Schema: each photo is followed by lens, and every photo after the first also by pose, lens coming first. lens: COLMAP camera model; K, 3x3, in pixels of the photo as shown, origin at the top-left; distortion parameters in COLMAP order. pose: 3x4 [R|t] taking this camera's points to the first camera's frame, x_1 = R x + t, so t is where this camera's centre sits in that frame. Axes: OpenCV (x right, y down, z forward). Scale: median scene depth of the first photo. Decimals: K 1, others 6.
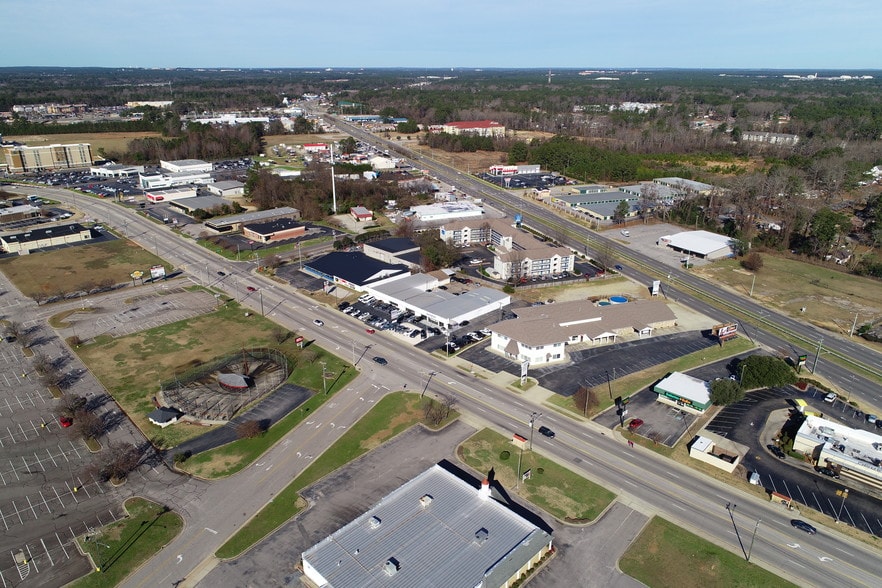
lens RADIAL K [[594.7, 0, 441.0], [0, 594.7, 294.0], [0, 0, 1]] dist [0.001118, 0.001292]
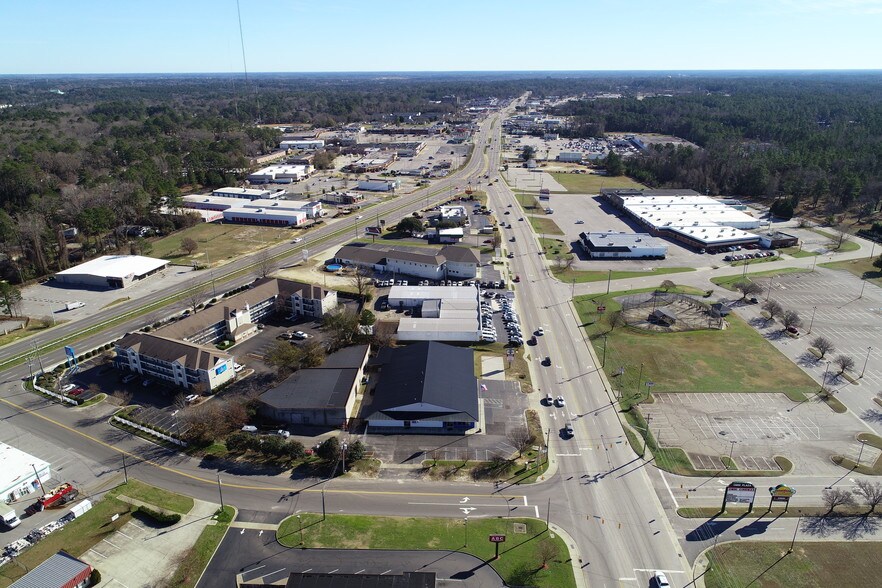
lens RADIAL K [[594.7, 0, 441.0], [0, 594.7, 294.0], [0, 0, 1]] dist [0.001118, 0.001292]
pose [[-0.688073, -0.254685, 0.679478, -0.636105], [0.265712, 0.782916, 0.562530, -0.533333], [-0.675242, 0.567607, -0.471031, 1.384999]]
